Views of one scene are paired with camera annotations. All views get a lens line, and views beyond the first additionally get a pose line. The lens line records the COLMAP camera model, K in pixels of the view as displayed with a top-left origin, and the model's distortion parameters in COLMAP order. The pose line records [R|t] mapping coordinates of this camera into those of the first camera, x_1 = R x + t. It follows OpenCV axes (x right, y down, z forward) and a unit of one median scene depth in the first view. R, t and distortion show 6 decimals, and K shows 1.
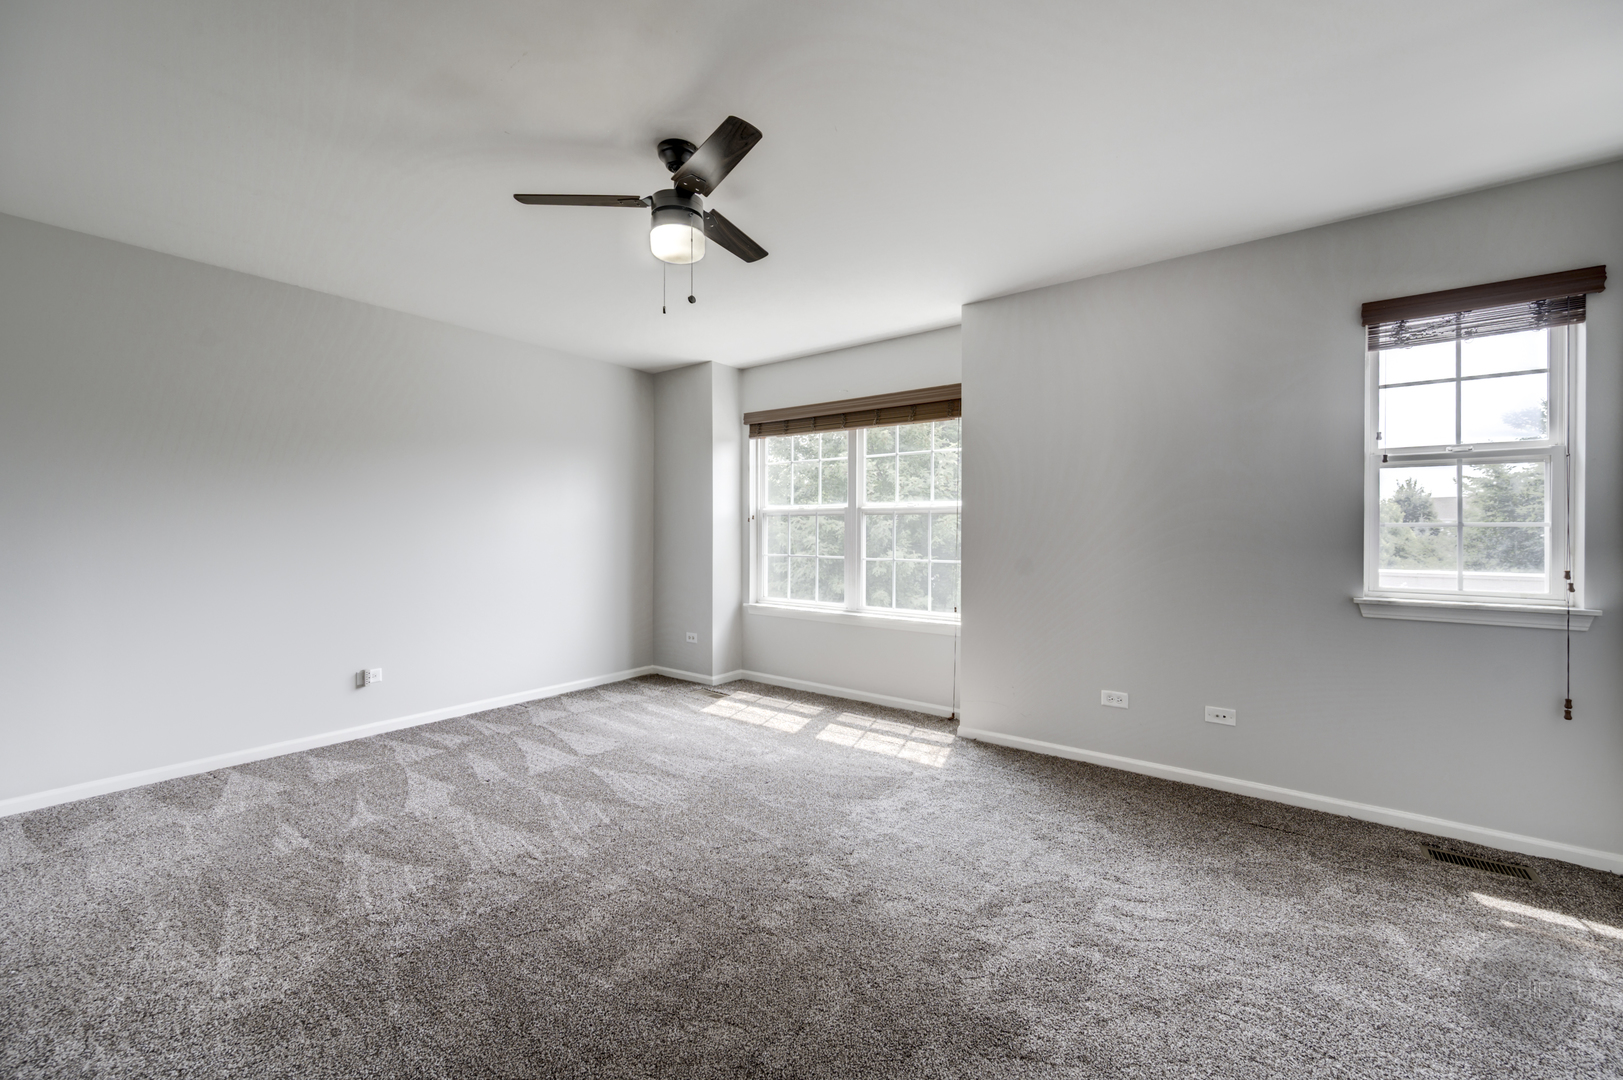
lens RADIAL K [[640.4, 0, 814.4], [0, 640.4, 536.0], [0, 0, 1]] dist [0.002148, -0.000027]
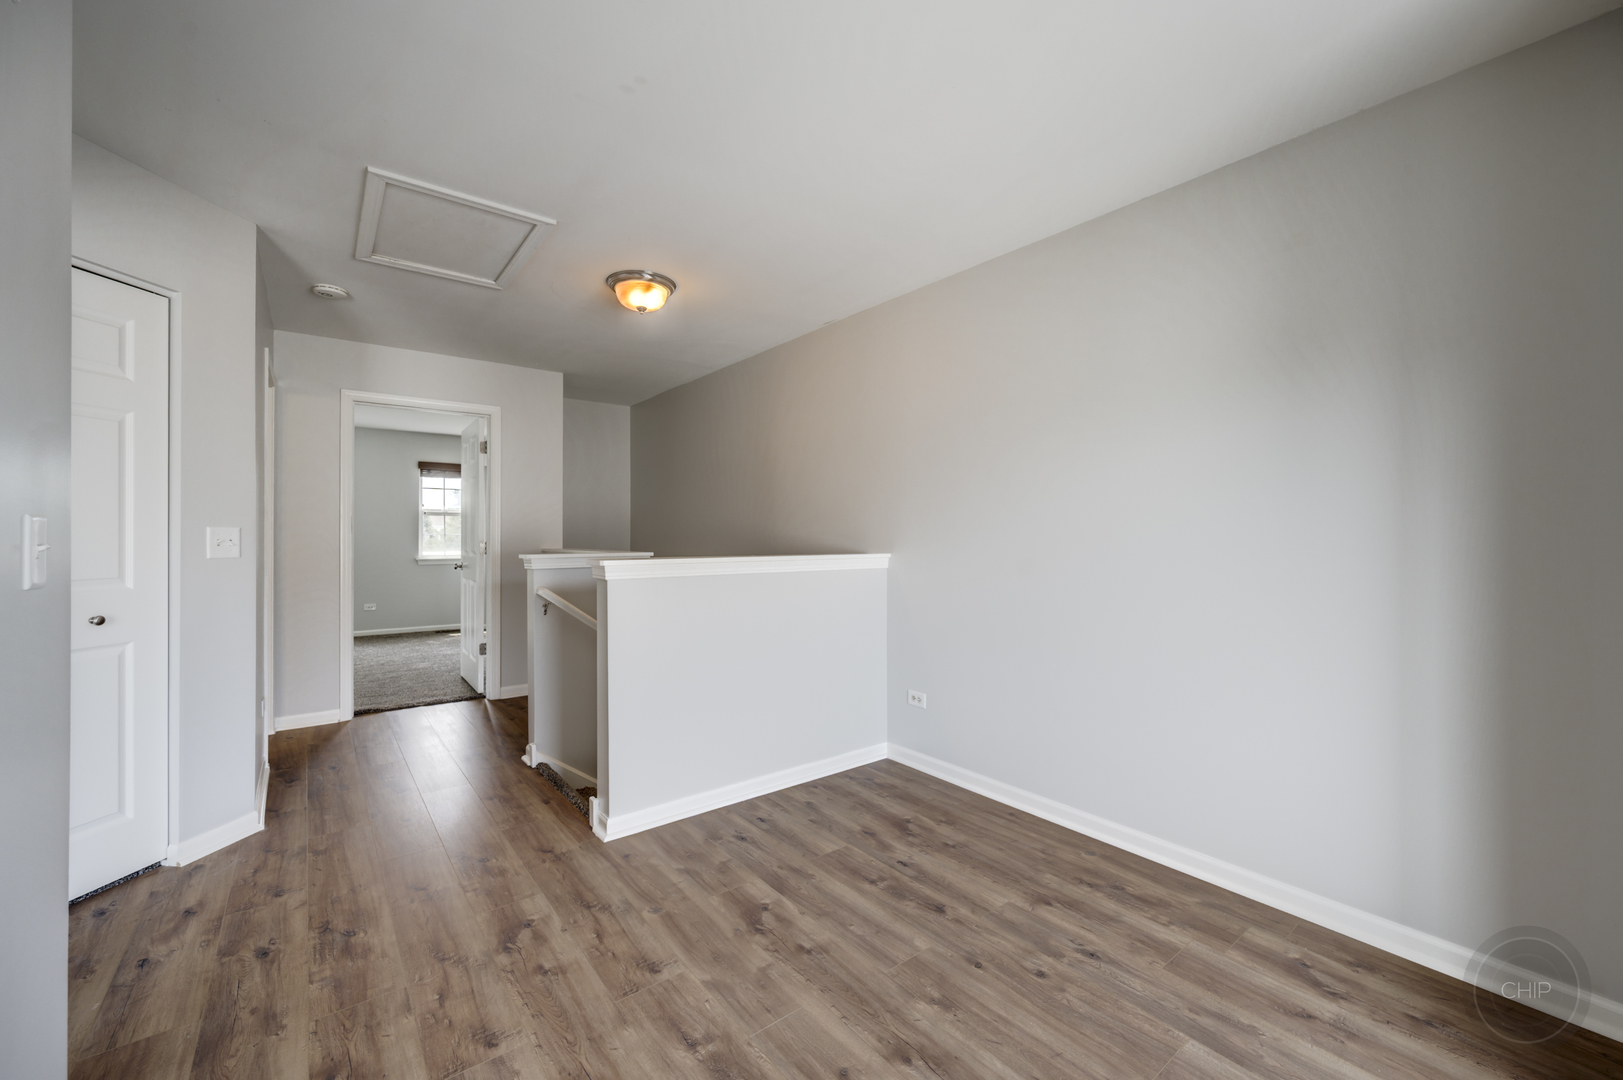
lens RADIAL K [[640.4, 0, 814.4], [0, 640.4, 536.0], [0, 0, 1]] dist [0.002148, -0.000027]
pose [[0.243406, -0.002346, 0.969922, -1.339418], [0.011037, 0.999939, -0.000351, 0.009160], [-0.969862, 0.010790, 0.243417, -1.274761]]
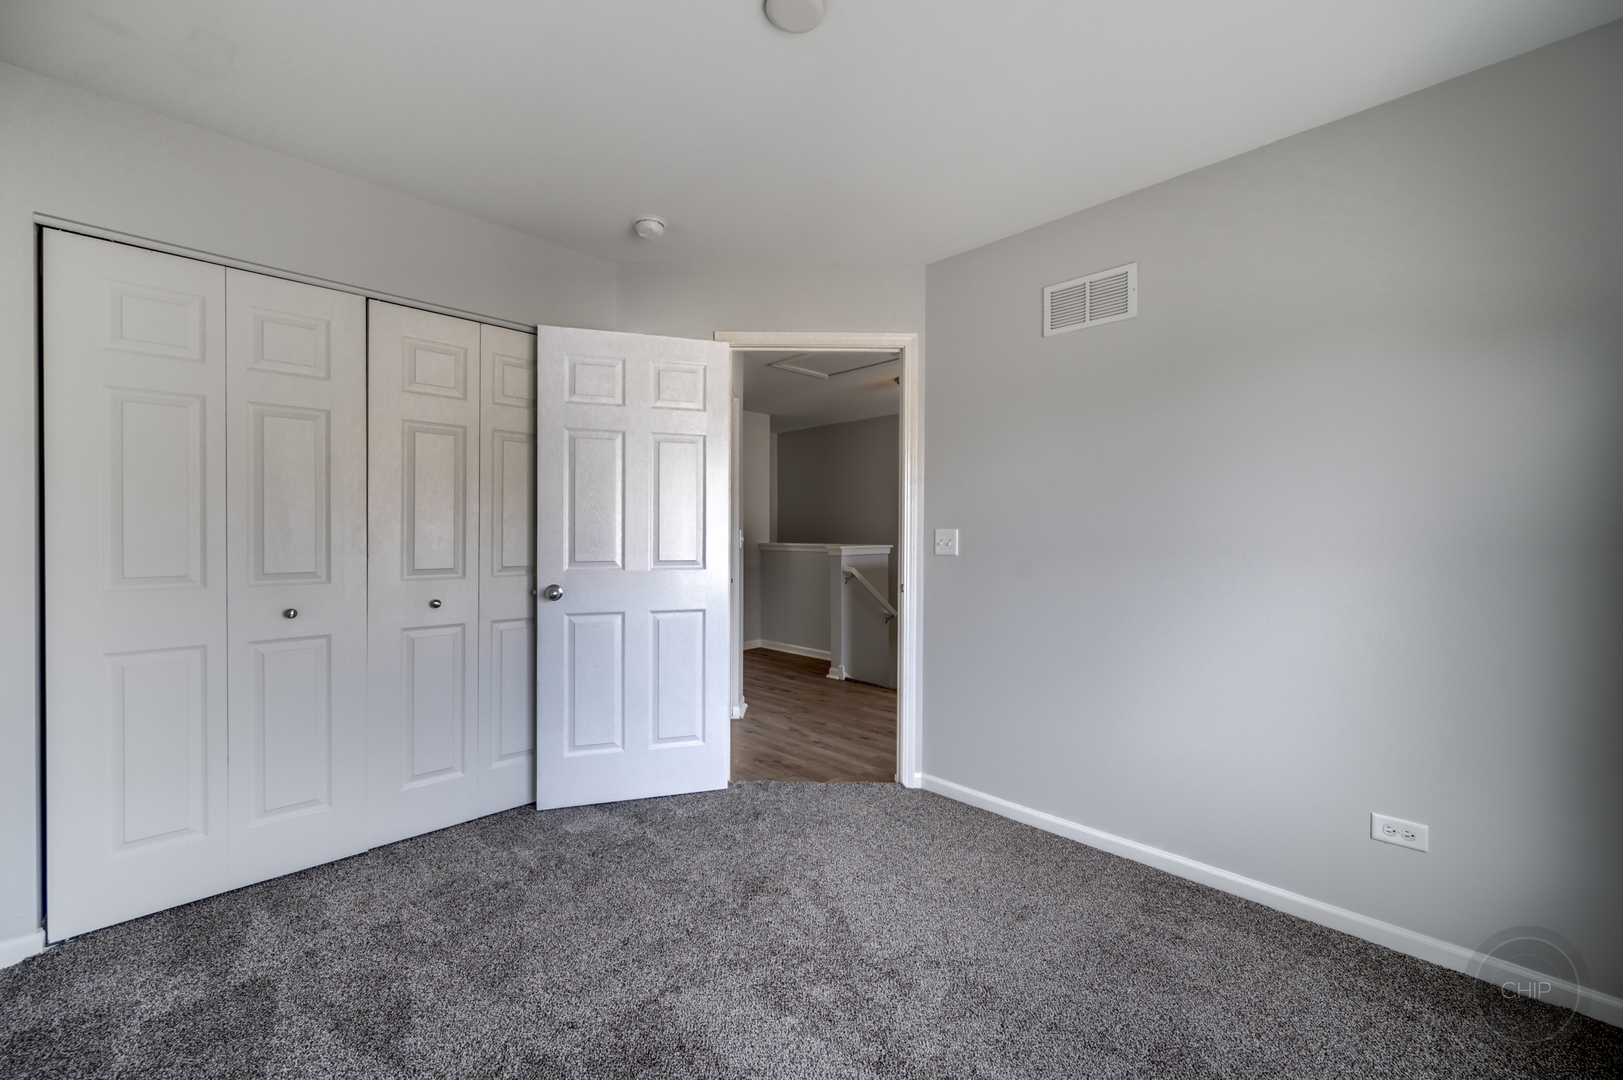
lens RADIAL K [[640.4, 0, 814.4], [0, 640.4, 536.0], [0, 0, 1]] dist [0.002148, -0.000027]
pose [[0.116353, -0.007445, 0.993180, -1.927938], [0.009617, 0.999933, 0.006369, -0.000800], [-0.993161, 0.008810, 0.116417, -0.819572]]
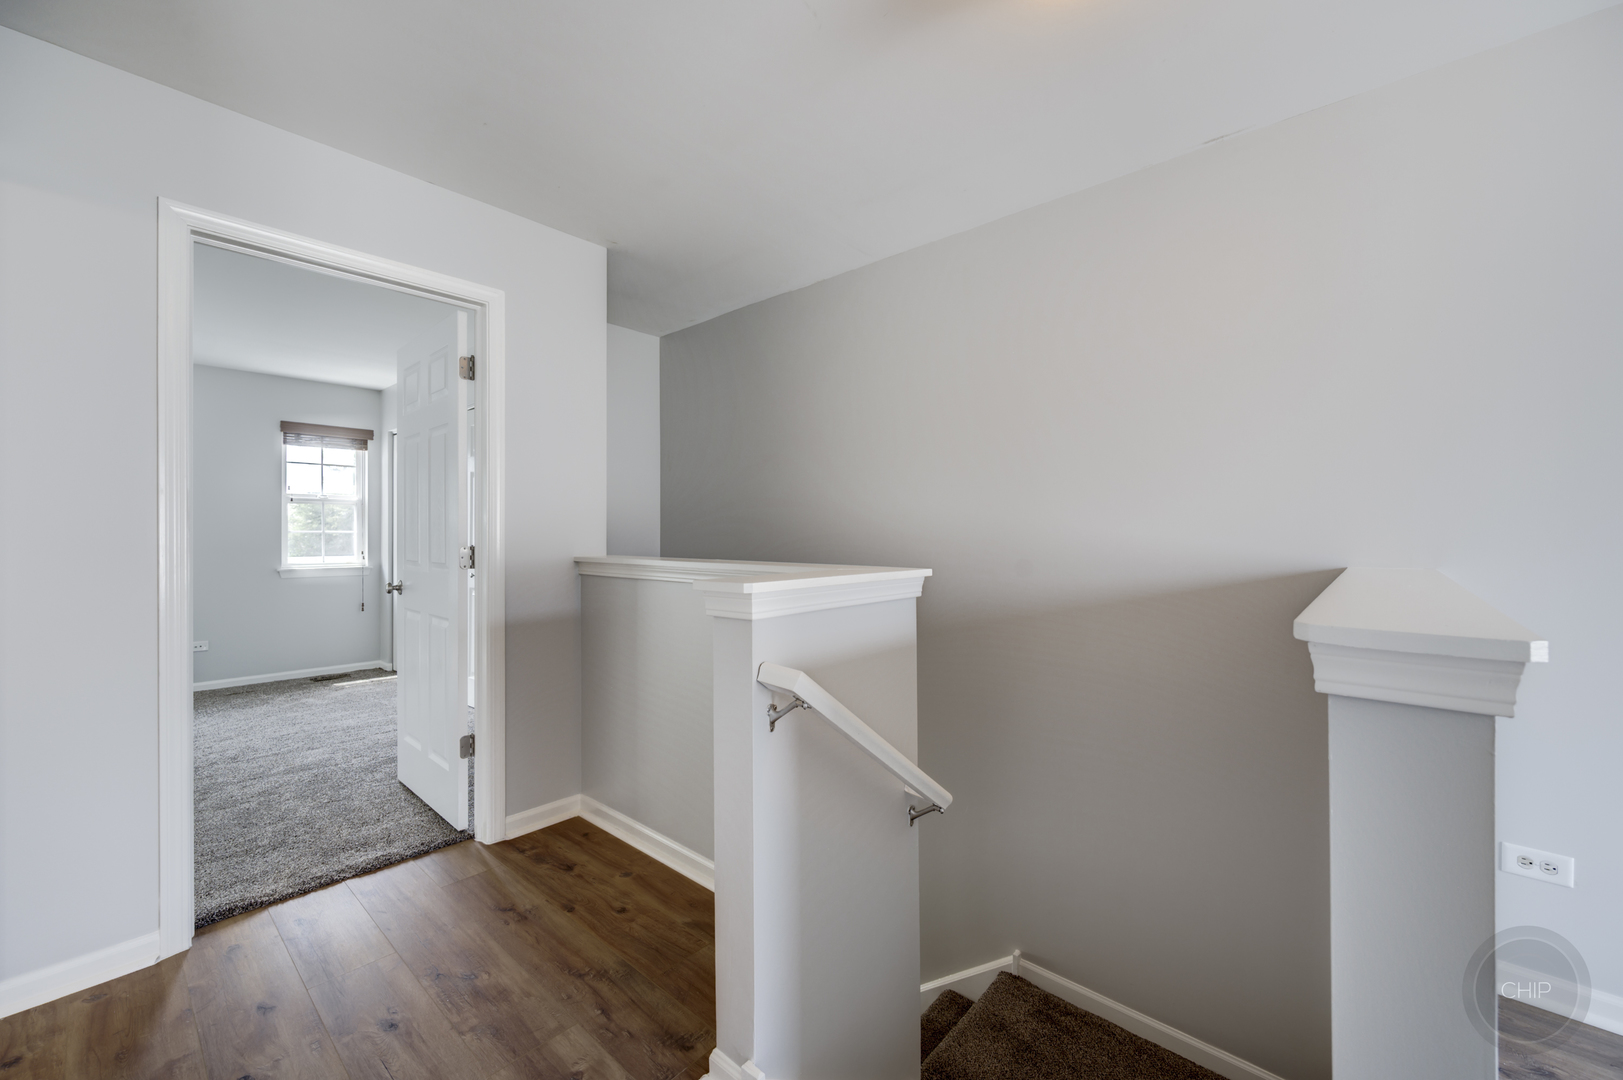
lens RADIAL K [[698.0, 0, 873.3], [0, 698.0, 533.7], [0, 0, 1]] dist [0.000693, 0.000097]
pose [[0.067851, -0.001112, 0.997695, -0.973858], [0.011109, 0.999938, 0.000359, 0.005586], [-0.997634, 0.011059, 0.067859, -0.807201]]
